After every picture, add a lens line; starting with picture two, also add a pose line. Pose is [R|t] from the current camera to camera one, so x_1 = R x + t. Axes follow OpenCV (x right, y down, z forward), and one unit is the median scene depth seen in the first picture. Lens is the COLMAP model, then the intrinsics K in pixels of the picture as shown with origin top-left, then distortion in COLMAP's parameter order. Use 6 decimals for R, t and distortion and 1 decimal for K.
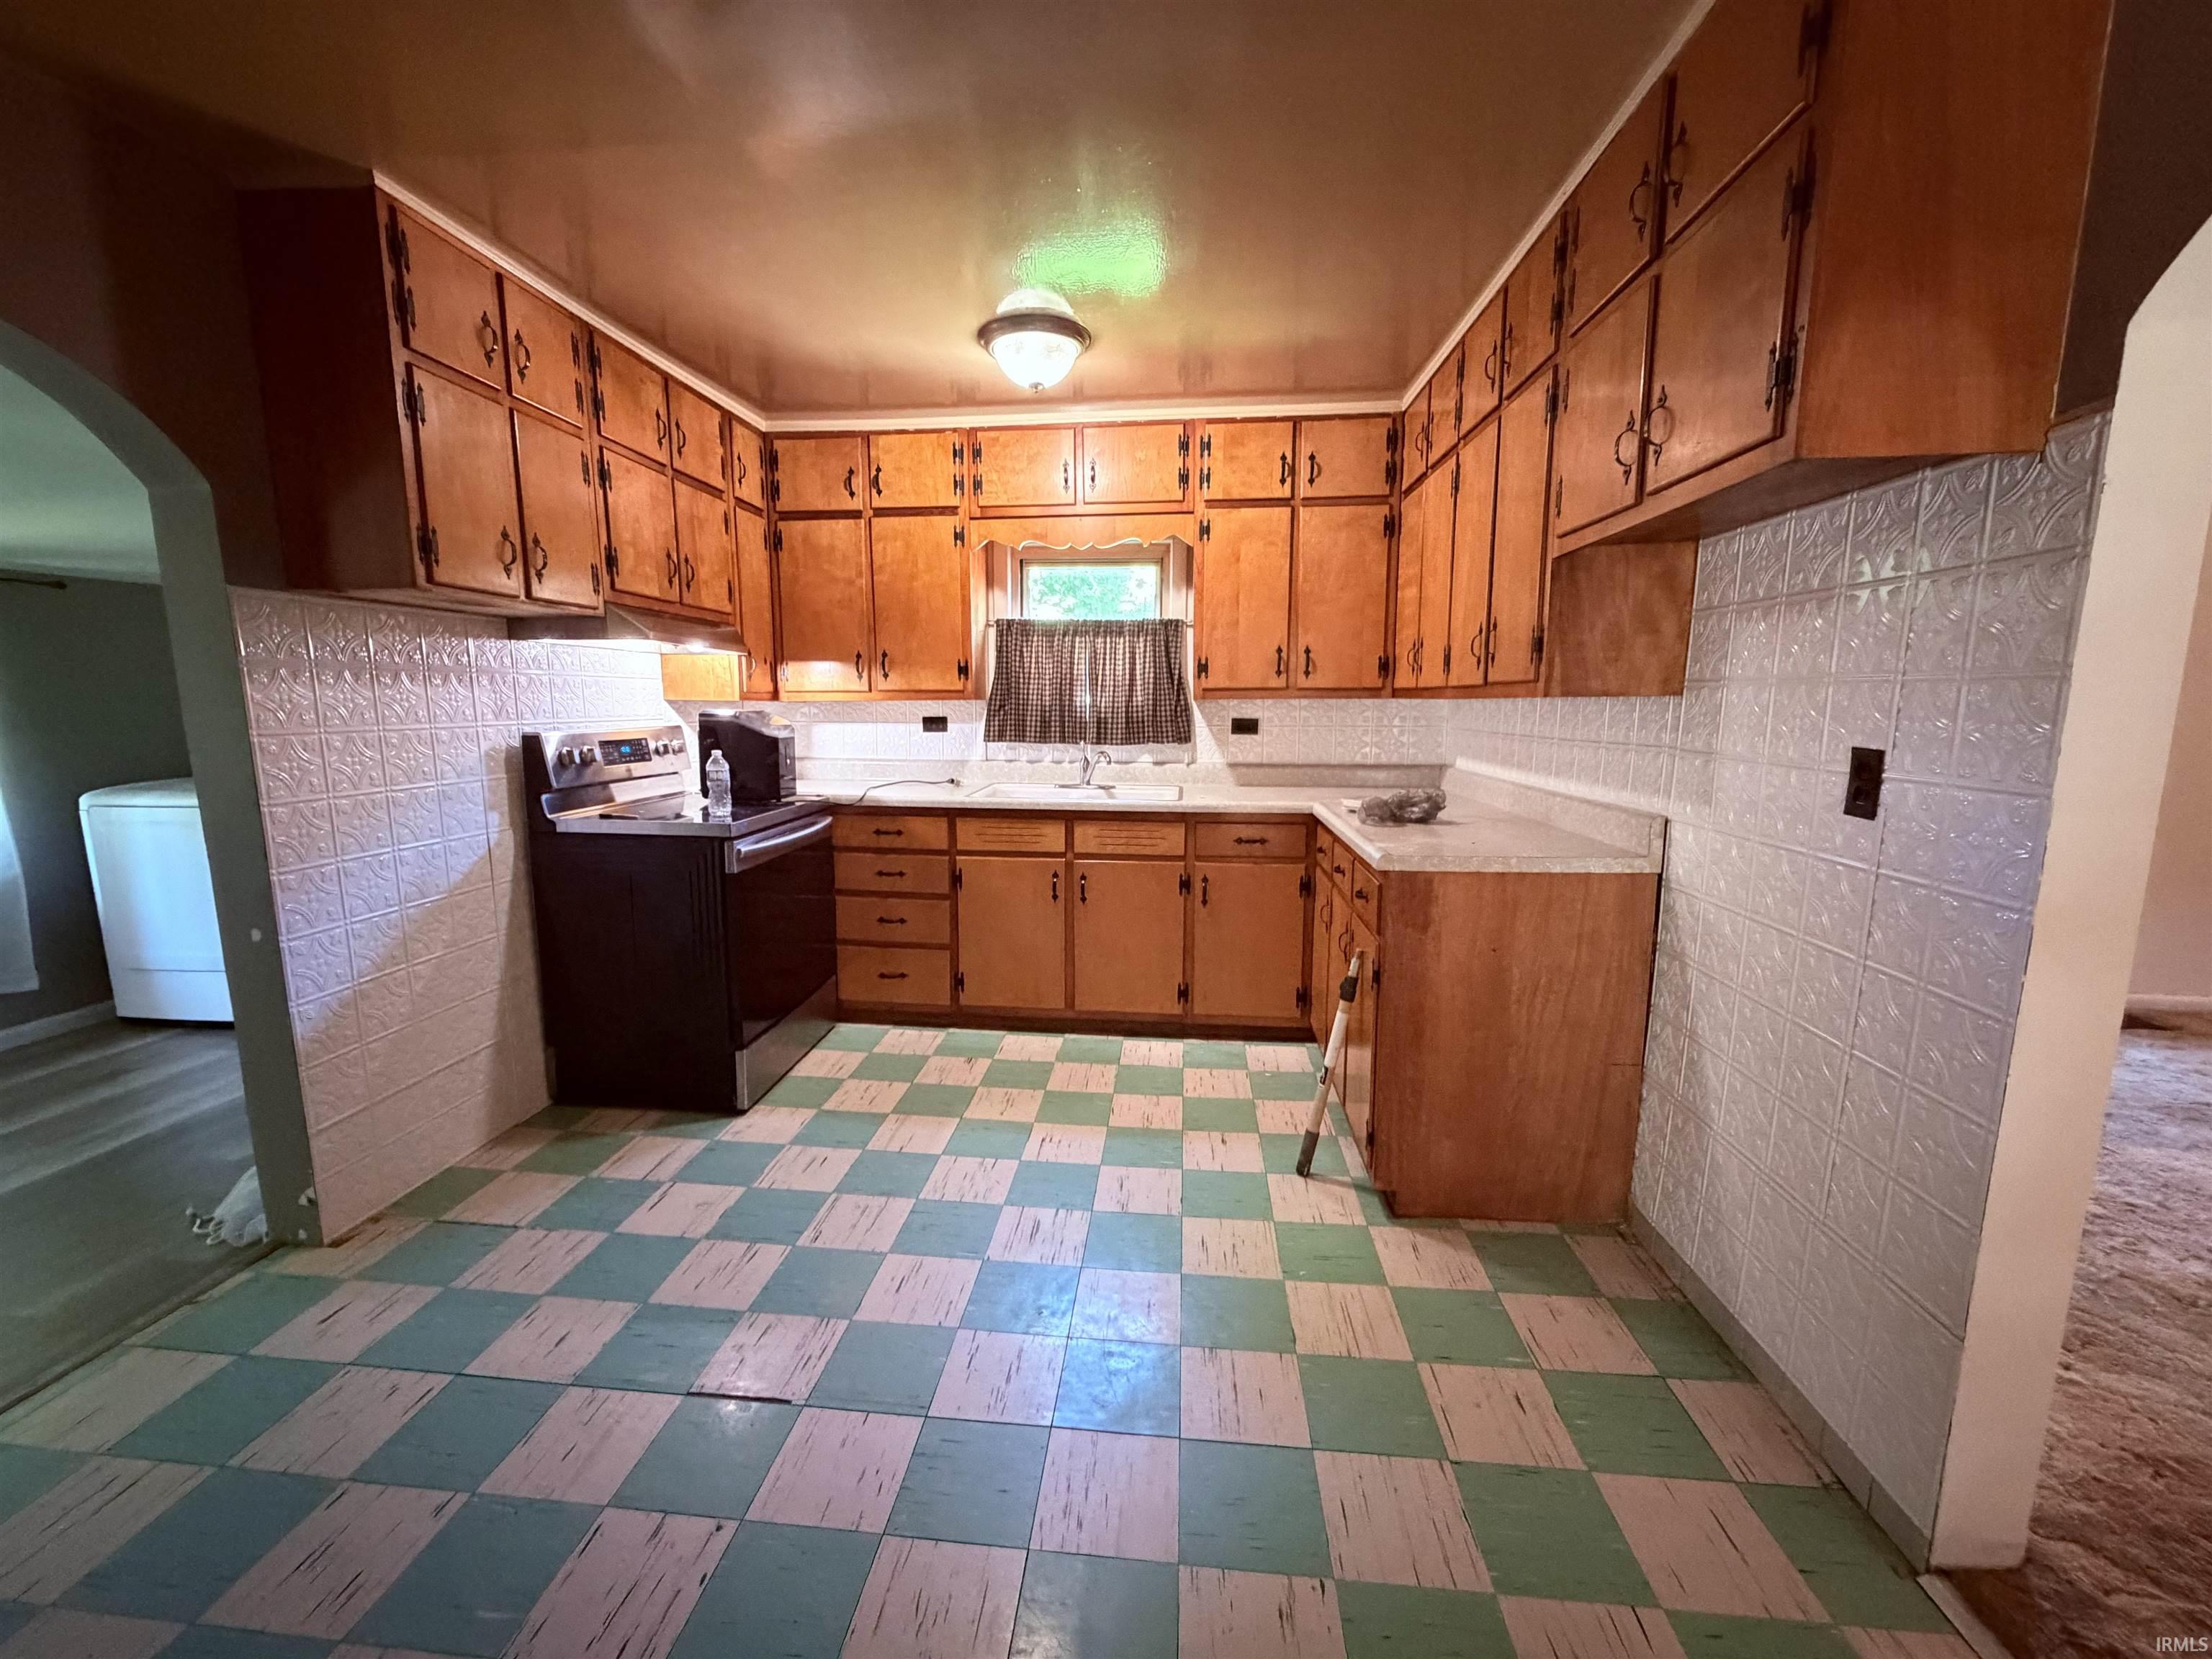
lens RADIAL K [[880.1, 0, 1098.9], [0, 880.1, 830.5], [0, 0, 1]] dist [-0.000221, 0.000076]
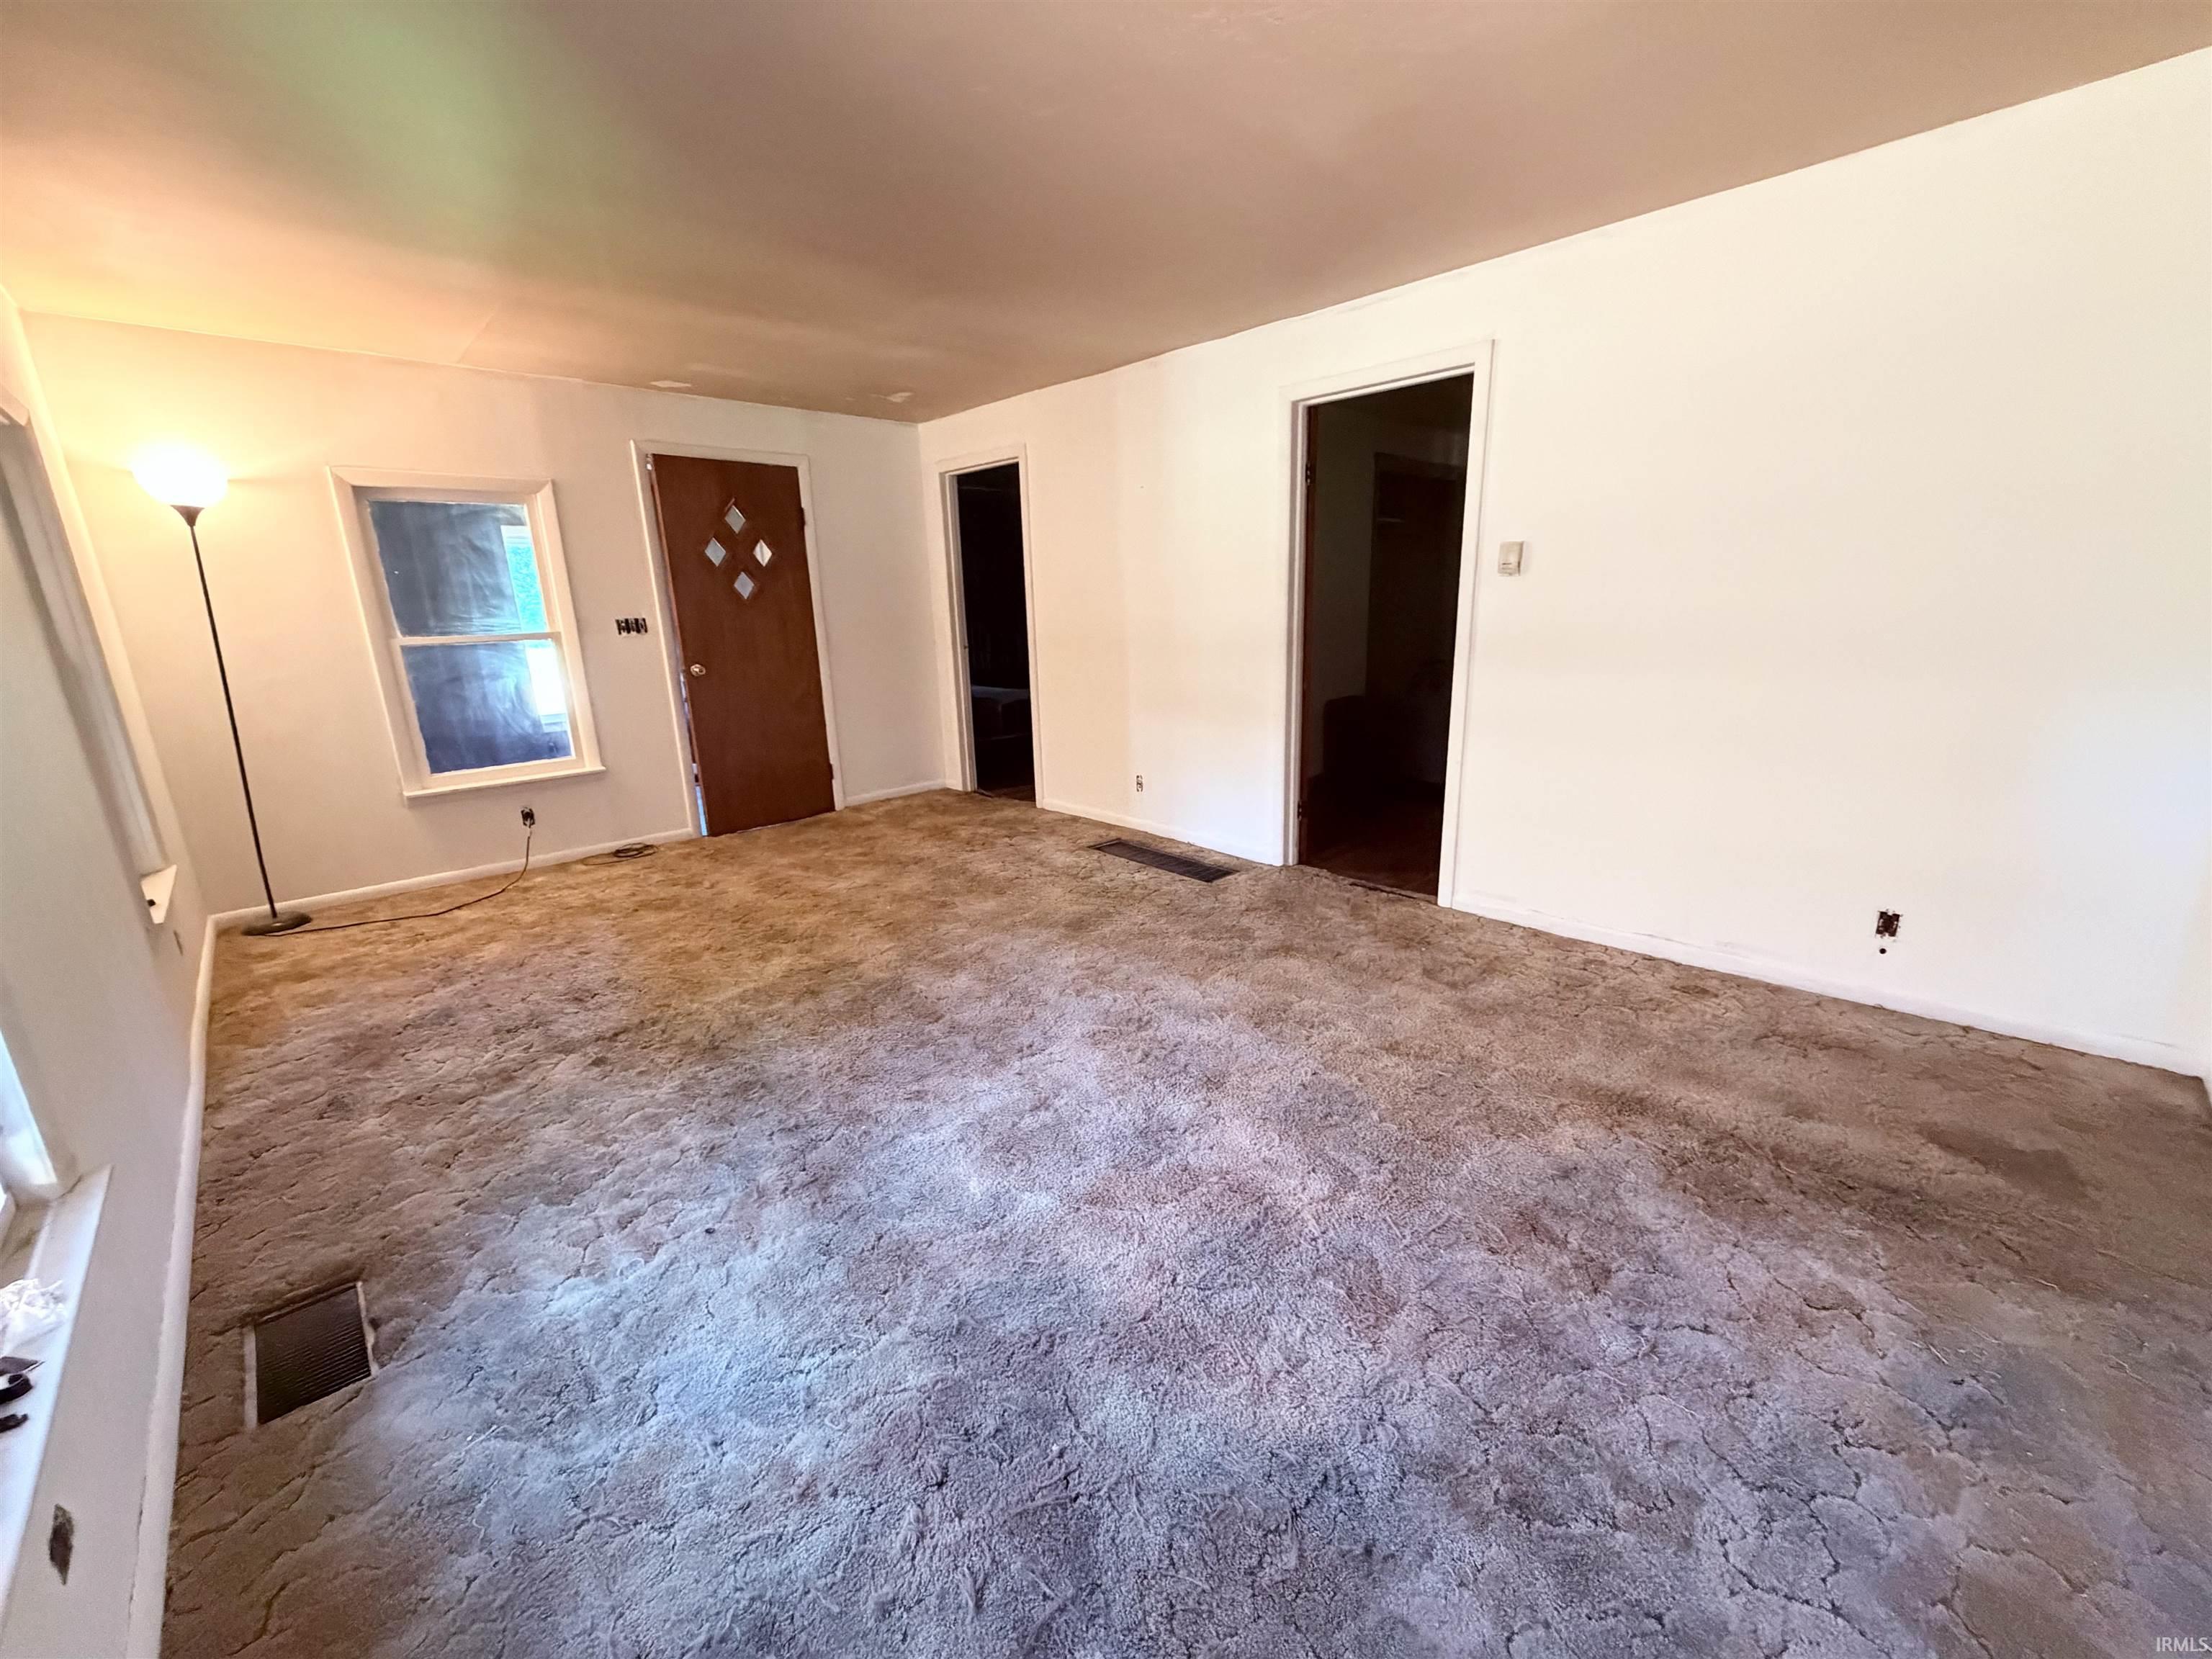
lens RADIAL K [[880.1, 0, 1096.9], [0, 880.1, 829.9], [0, 0, 1]] dist [-0.000221, 0.000076]
pose [[-0.757090, -0.146751, 0.636615, 0.726019], [0.122259, 0.925405, 0.358718, -0.174167], [-0.641769, 0.349414, -0.682673, 1.181618]]
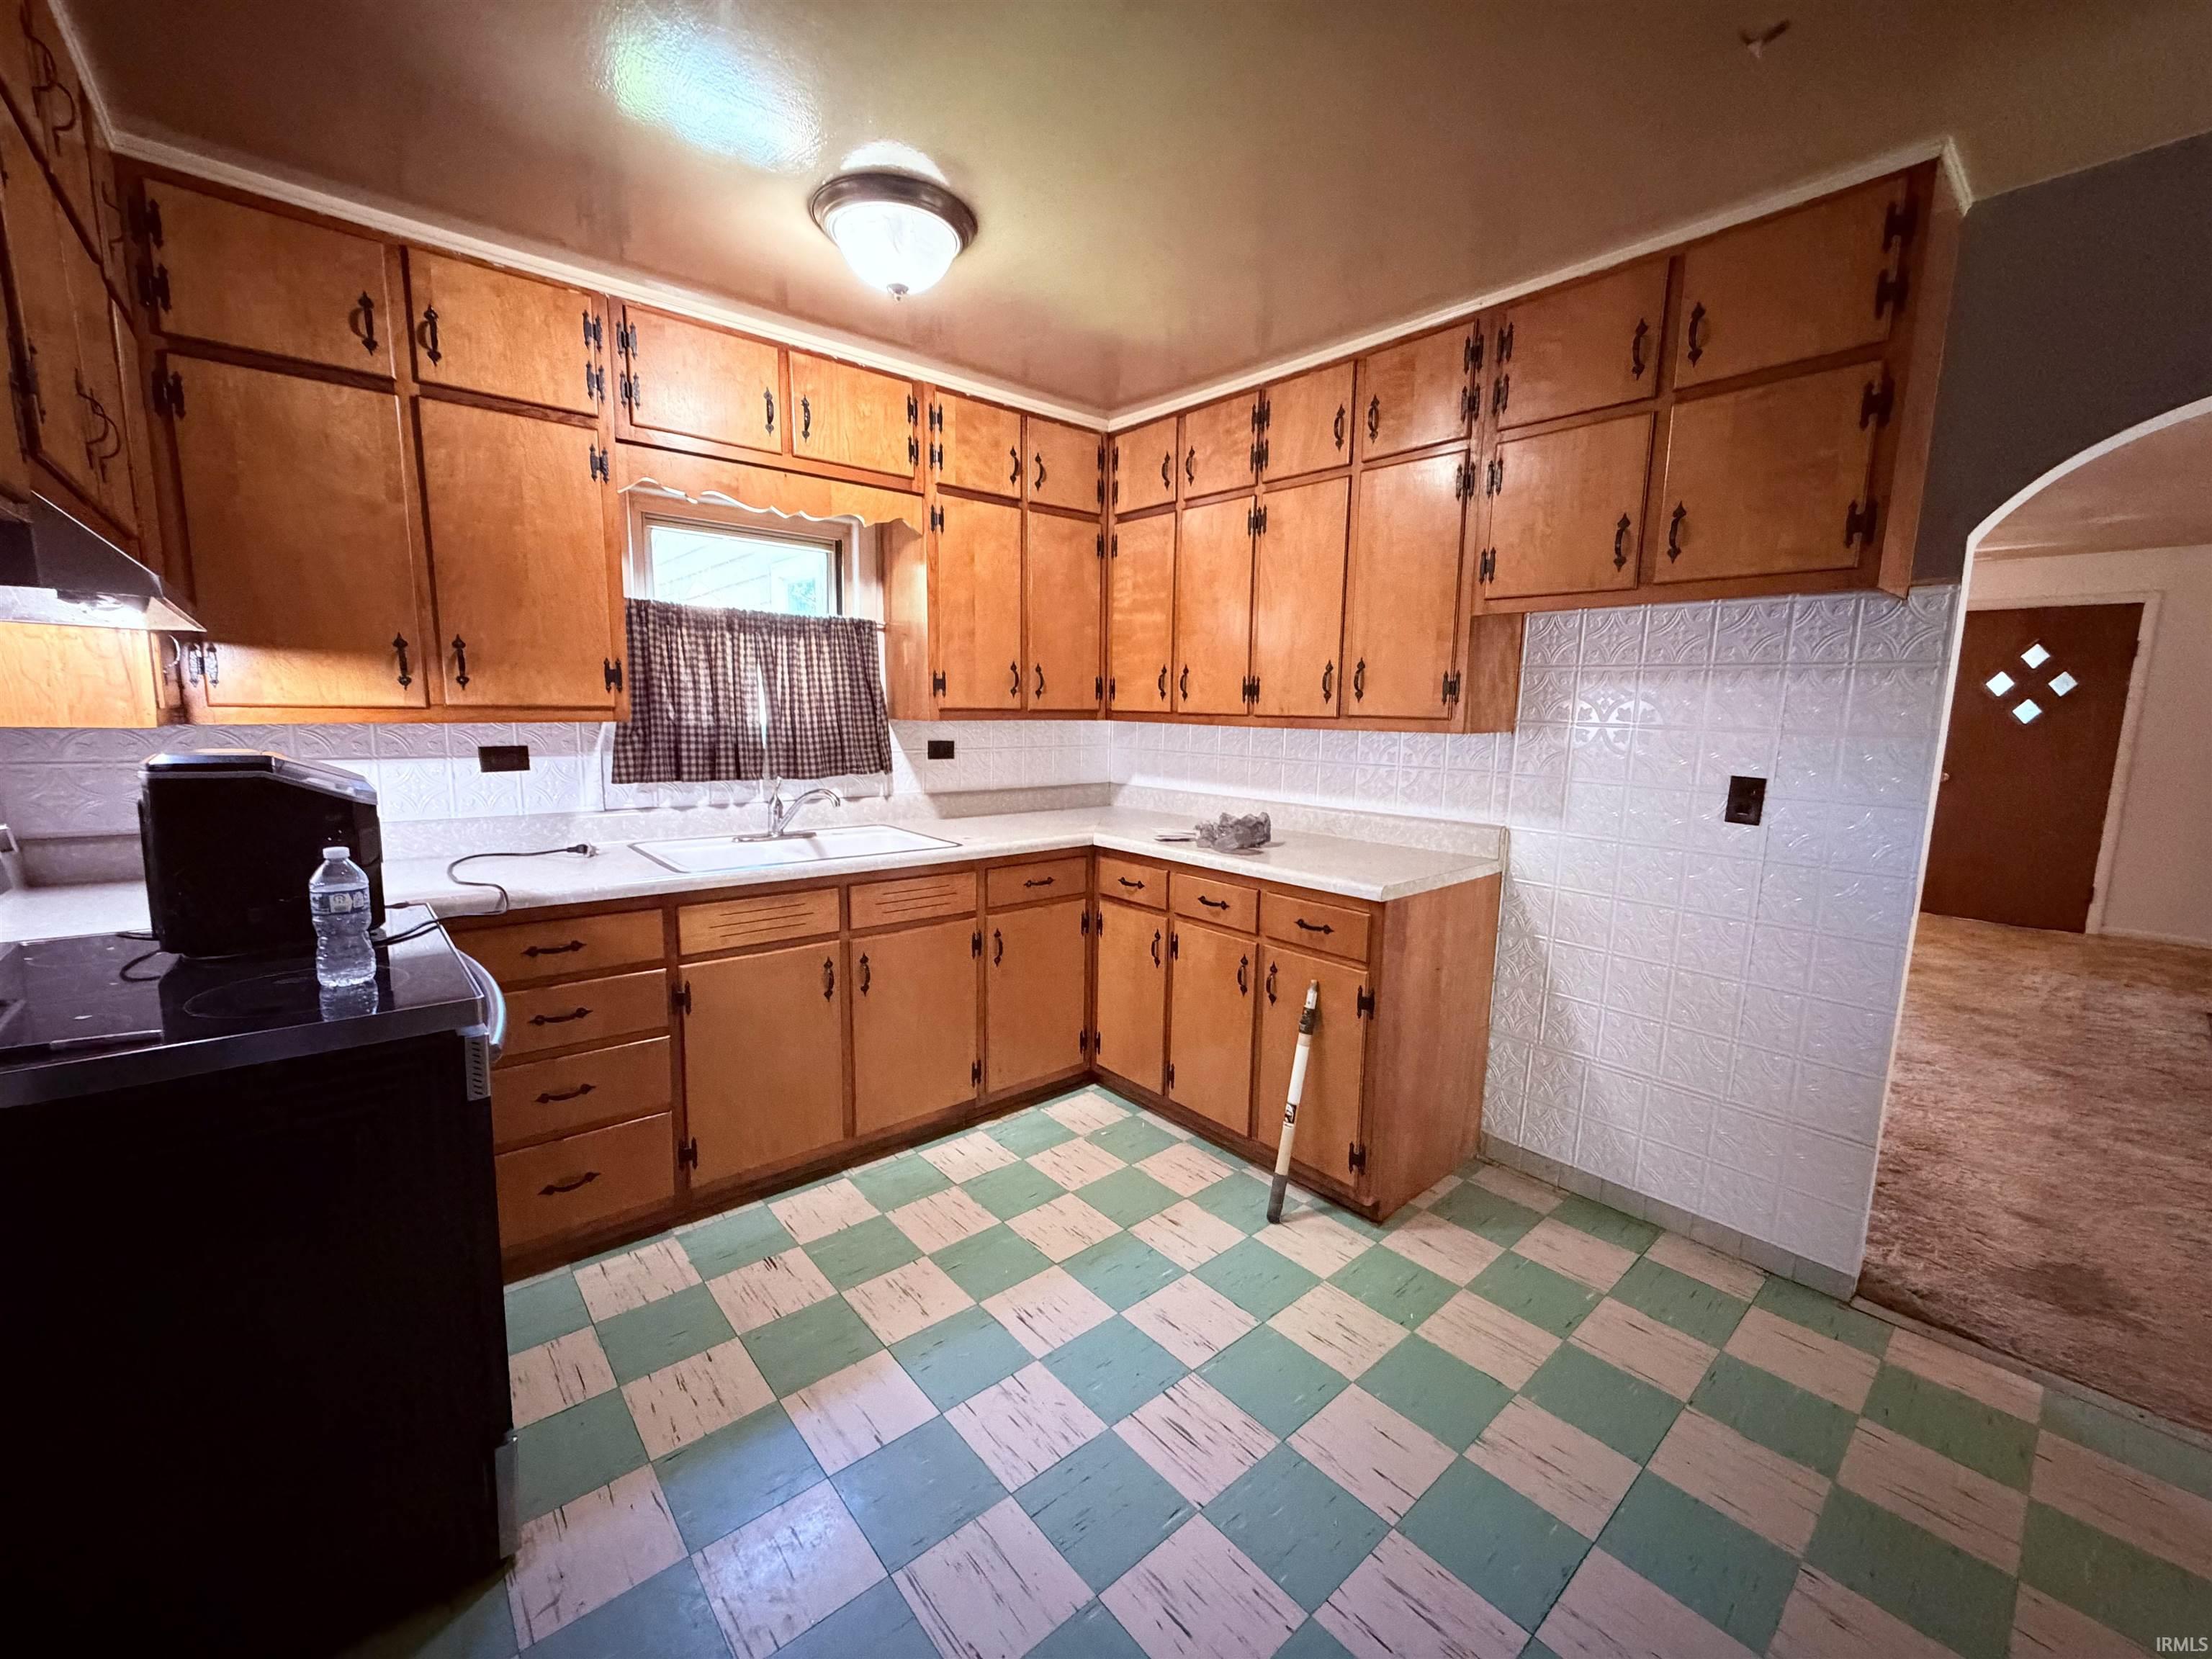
lens RADIAL K [[880.1, 0, 1096.0], [0, 880.1, 830.0], [0, 0, 1]] dist [-0.000221, 0.000076]
pose [[0.691193, -0.091528, 0.716850, -0.487672], [0.088949, 0.995180, 0.041300, -0.083967], [-0.717175, 0.035216, 0.696003, 0.391640]]
